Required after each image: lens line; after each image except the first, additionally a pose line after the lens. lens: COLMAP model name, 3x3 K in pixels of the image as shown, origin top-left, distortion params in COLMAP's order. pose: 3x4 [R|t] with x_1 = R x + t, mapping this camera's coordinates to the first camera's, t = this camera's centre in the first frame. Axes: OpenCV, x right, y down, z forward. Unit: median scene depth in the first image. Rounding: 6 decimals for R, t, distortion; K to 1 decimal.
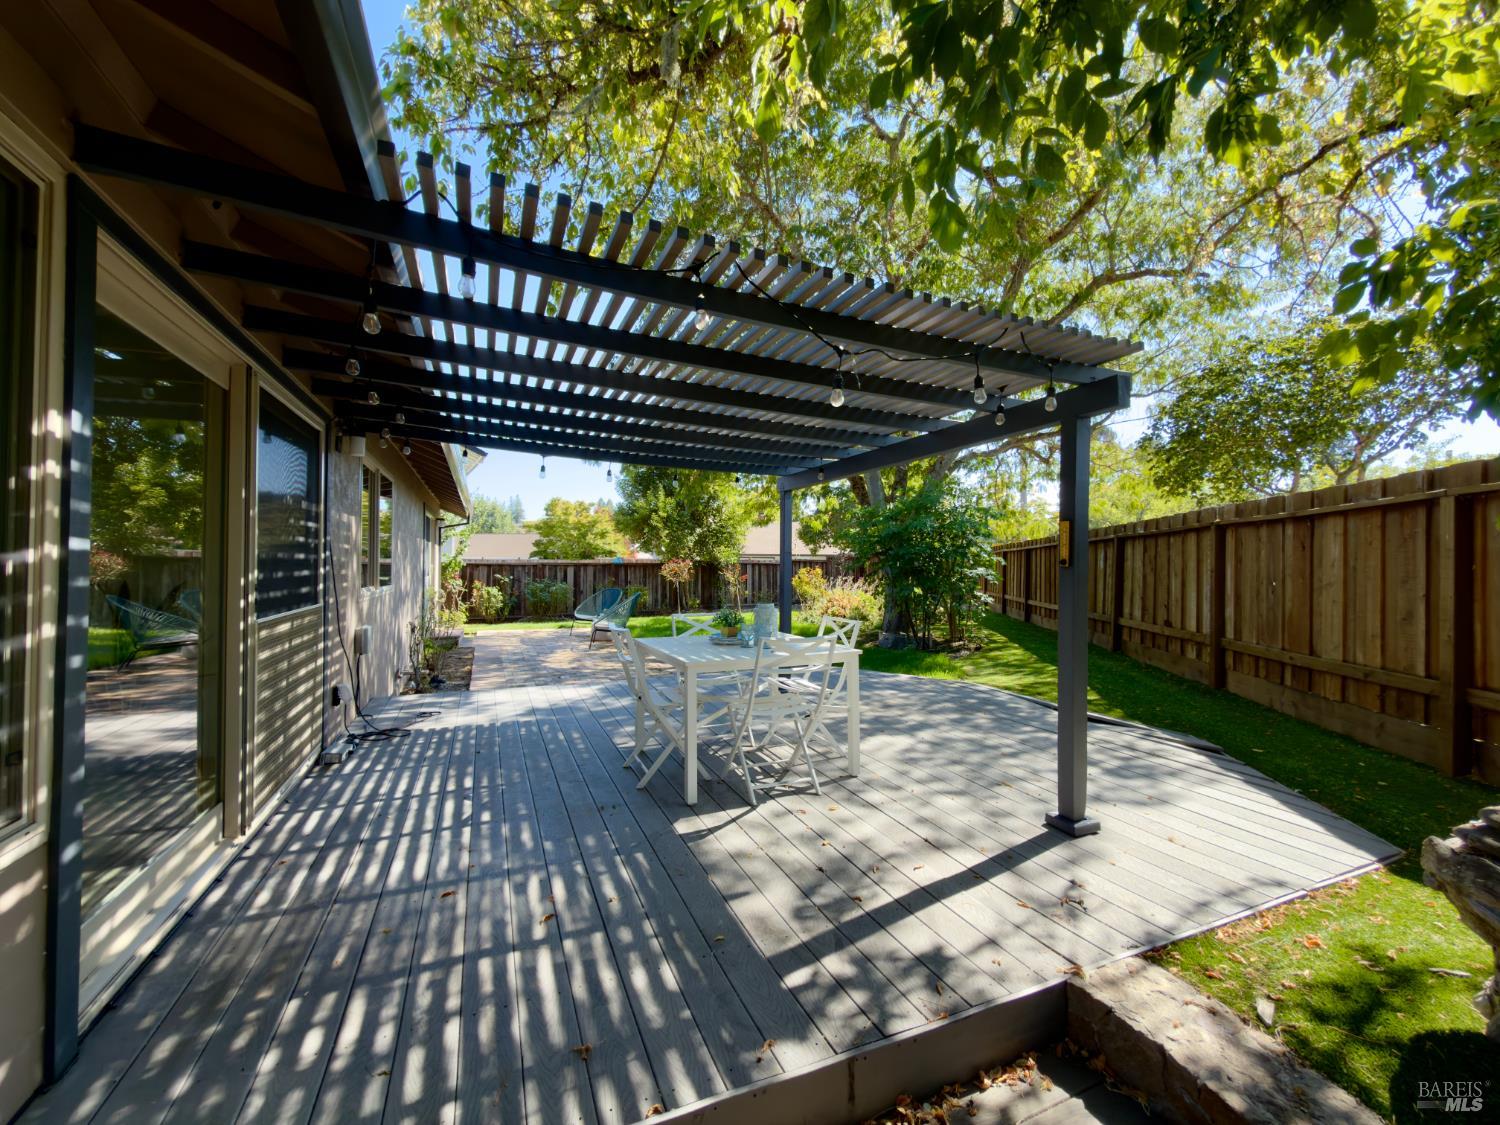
lens RADIAL K [[600.5, 0, 752.4], [0, 600.5, 561.2], [0, 0, 1]] dist [0.001320, -0.000093]
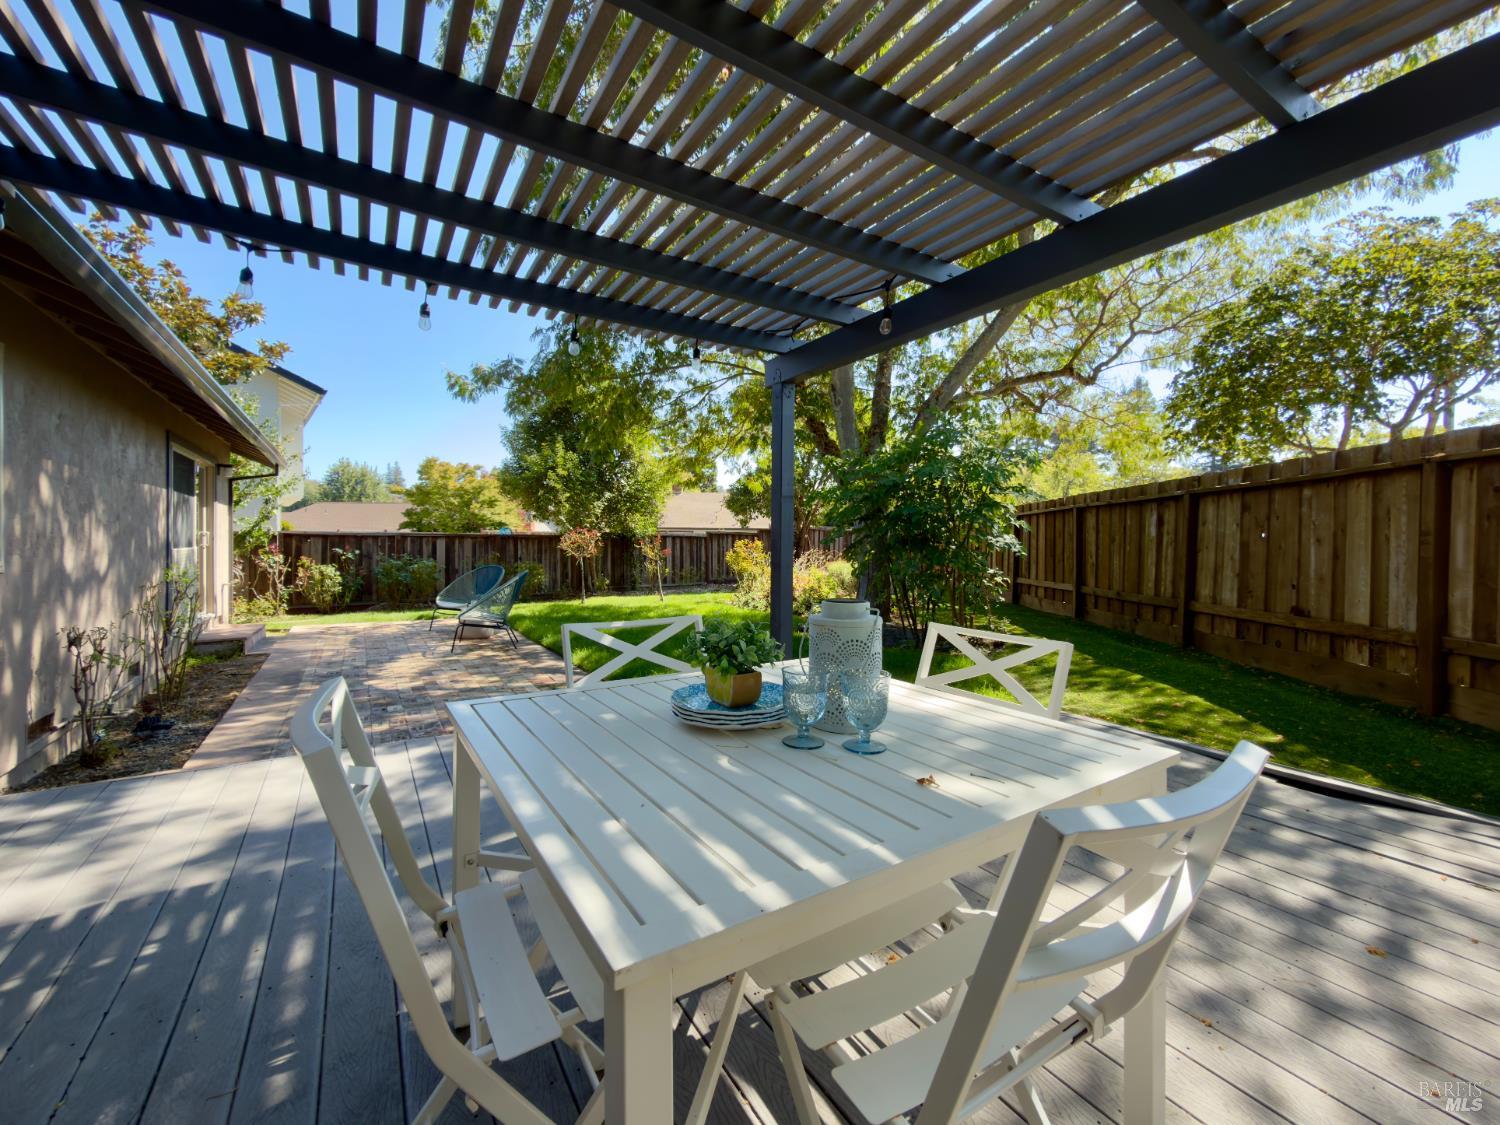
lens RADIAL K [[606.2, 0, 746.1], [0, 606.2, 549.0], [0, 0, 1]] dist [-0.000703, 0.000089]
pose [[0.990240, -0.000427, 0.139372, -0.021142], [-0.001882, 0.999863, 0.016439, 0.009601], [-0.139360, -0.016541, 0.990104, 0.179623]]
